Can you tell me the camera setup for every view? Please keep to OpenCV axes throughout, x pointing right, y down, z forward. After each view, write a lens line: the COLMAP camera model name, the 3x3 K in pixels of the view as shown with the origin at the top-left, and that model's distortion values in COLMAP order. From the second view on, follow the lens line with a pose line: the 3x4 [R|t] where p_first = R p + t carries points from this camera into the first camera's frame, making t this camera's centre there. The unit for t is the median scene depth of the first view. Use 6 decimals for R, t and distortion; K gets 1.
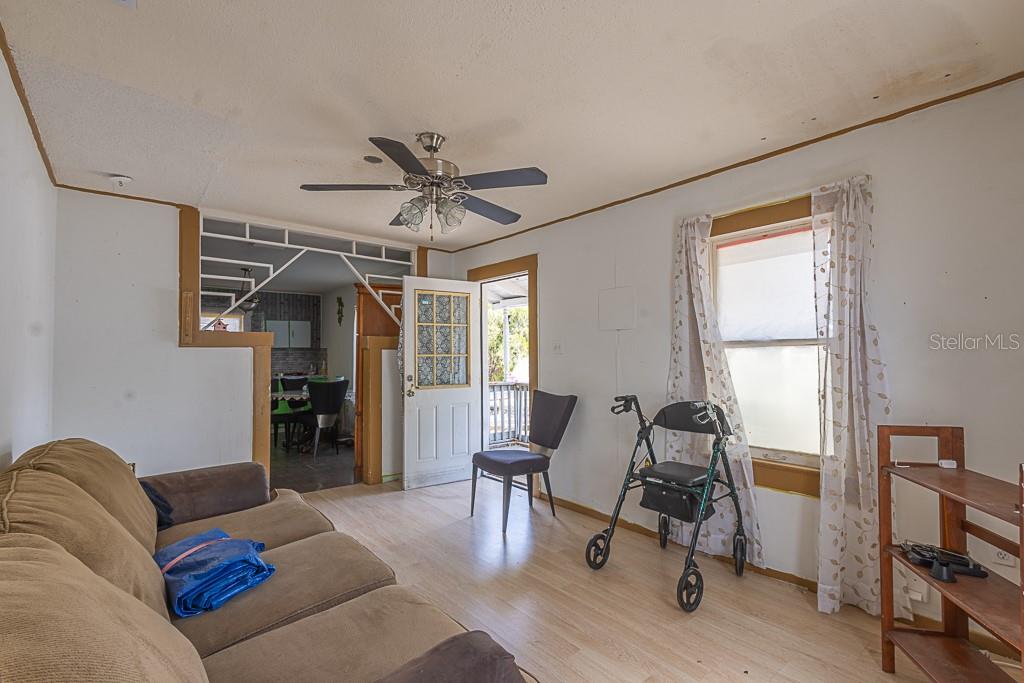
lens RADIAL K [[467.0, 0, 513.1], [0, 467.0, 341.4], [0, 0, 1]] dist [0.000050, -0.000376]
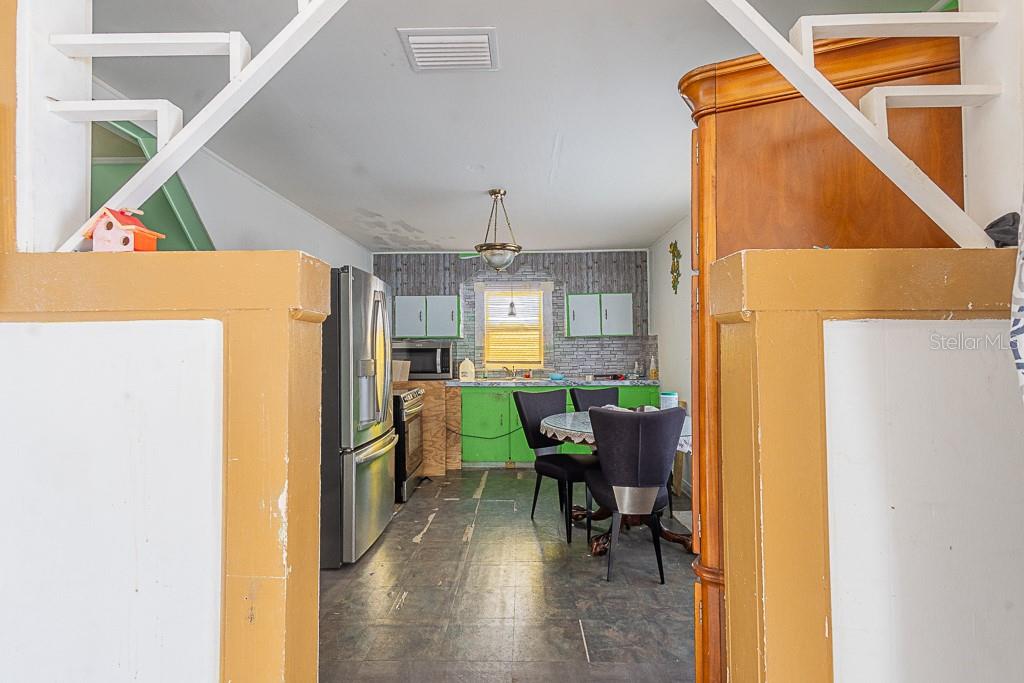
lens RADIAL K [[475.6, 0, 512.5], [0, 475.6, 337.5], [0, 0, 1]] dist [0.000459, -0.000223]
pose [[0.749294, -0.016384, -0.662035, -0.183475], [0.025337, 0.999671, 0.003937, 0.014089], [0.661753, -0.019724, 0.749463, 0.574389]]
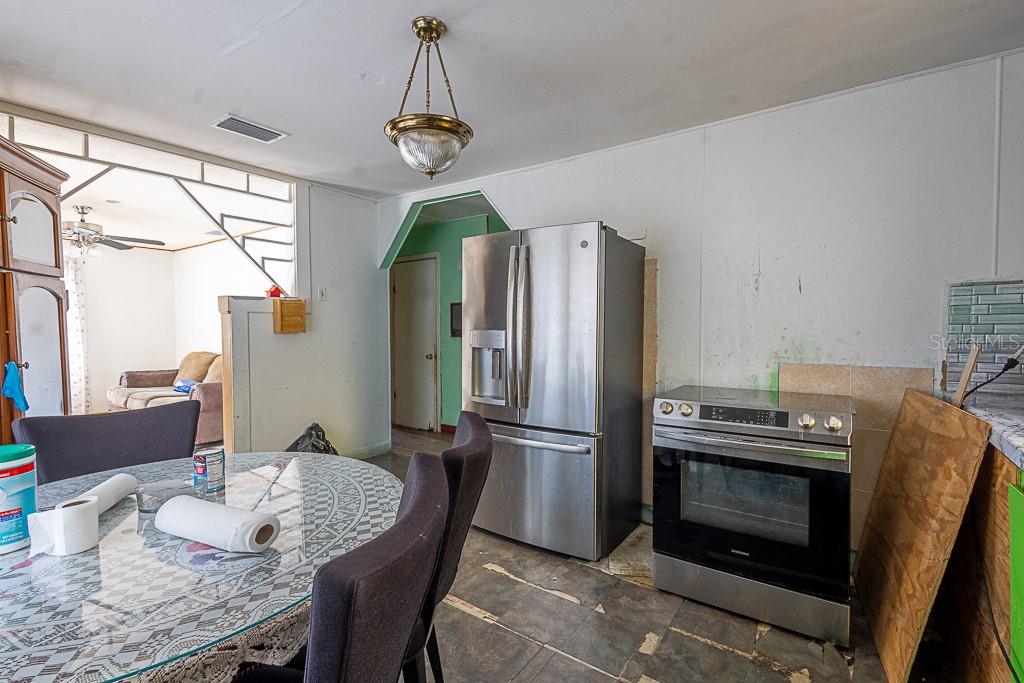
lens RADIAL K [[467.0, 0, 513.1], [0, 467.0, 341.4], [0, 0, 1]] dist [0.000050, -0.000376]
pose [[-0.967382, 0.019052, -0.252604, -0.538488], [0.018134, 0.999818, 0.005963, 0.044283], [0.252671, 0.001188, -0.967551, 1.287187]]
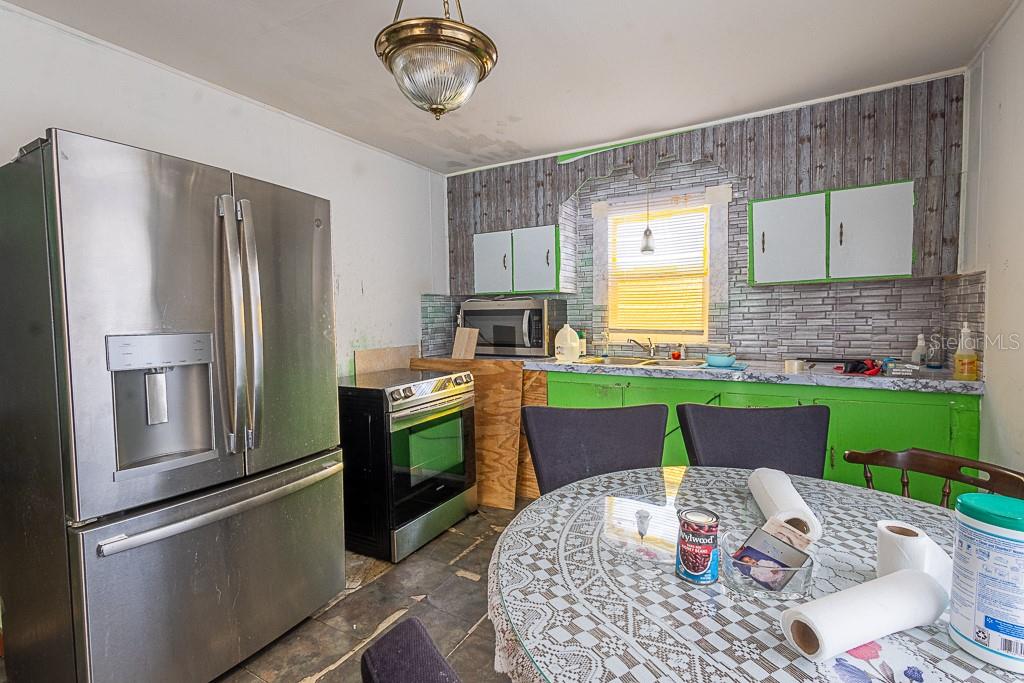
lens RADIAL K [[467.0, 0, 513.1], [0, 467.0, 341.4], [0, 0, 1]] dist [0.000050, -0.000376]
pose [[0.334259, 0.055855, -0.940825, -0.342226], [0.044677, 0.996181, 0.075015, 0.029402], [0.941422, -0.067107, 0.330487, 0.939167]]
